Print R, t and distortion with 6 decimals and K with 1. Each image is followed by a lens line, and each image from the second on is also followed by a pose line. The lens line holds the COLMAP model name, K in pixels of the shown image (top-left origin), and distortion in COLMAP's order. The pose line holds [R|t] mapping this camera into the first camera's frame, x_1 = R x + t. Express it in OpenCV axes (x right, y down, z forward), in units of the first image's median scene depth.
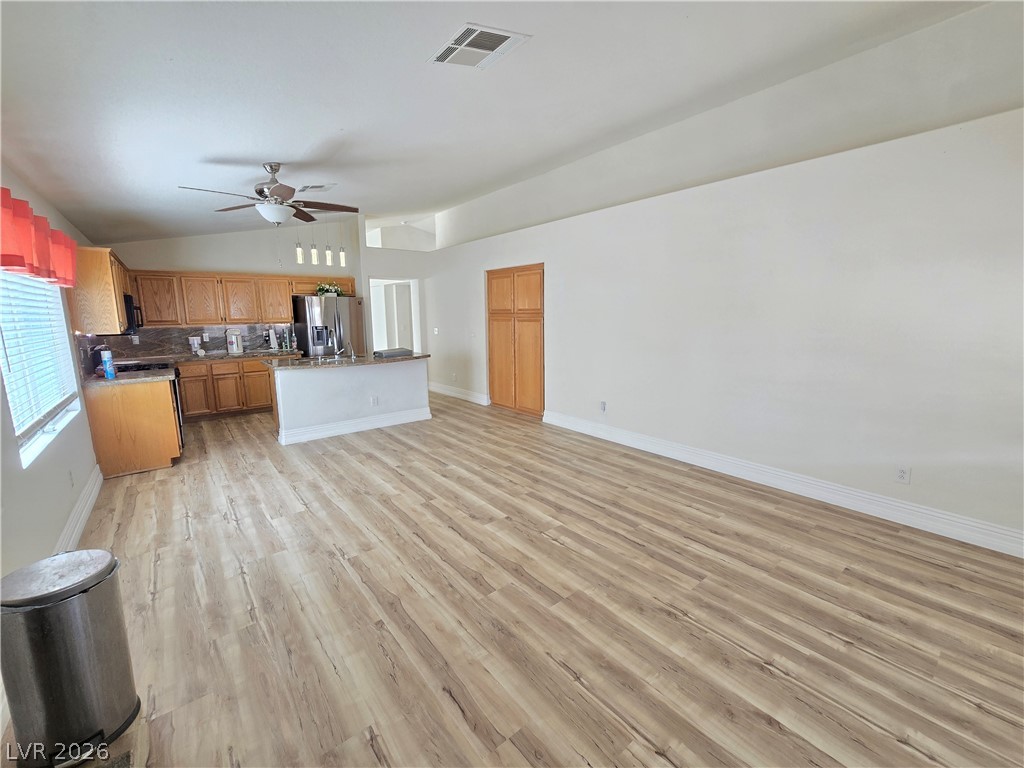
lens RADIAL K [[419.4, 0, 514.1], [0, 419.4, 378.8], [0, 0, 1]] dist [-0.003332, 0.001273]
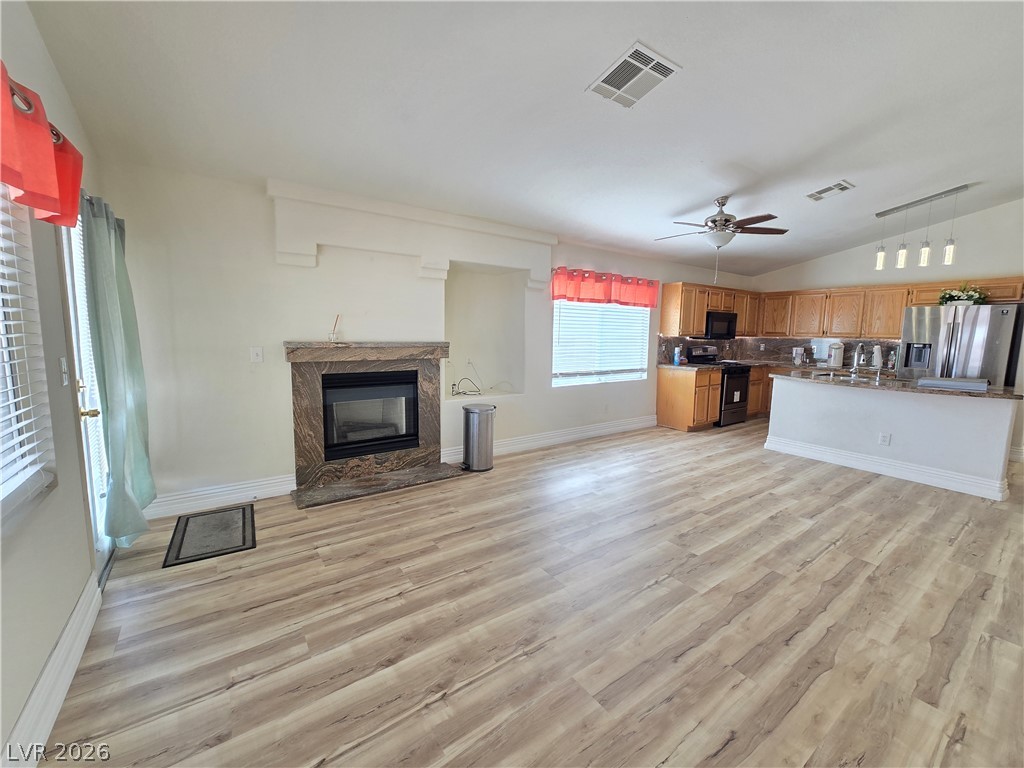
lens RADIAL K [[419.4, 0, 515.4], [0, 419.4, 377.2], [0, 0, 1]] dist [-0.003332, 0.001273]
pose [[-0.057716, 0.117164, -0.991434, 0.680626], [-0.173465, 0.976807, 0.125533, -0.054211], [0.983147, 0.179225, -0.036054, 0.517921]]
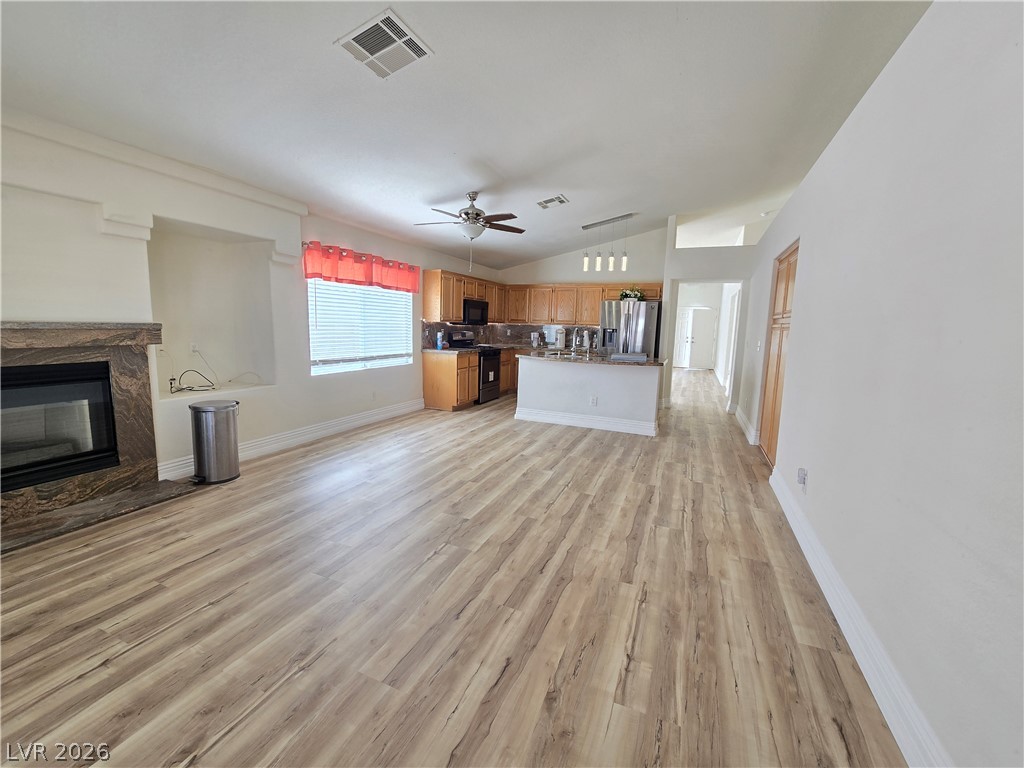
lens RADIAL K [[419.4, 0, 512.5], [0, 419.4, 379.9], [0, 0, 1]] dist [-0.003332, 0.001273]
pose [[0.466922, 0.138815, -0.873335, 0.674933], [-0.172925, 0.982868, 0.063772, -0.041388], [0.867226, 0.121245, 0.482928, 0.512665]]
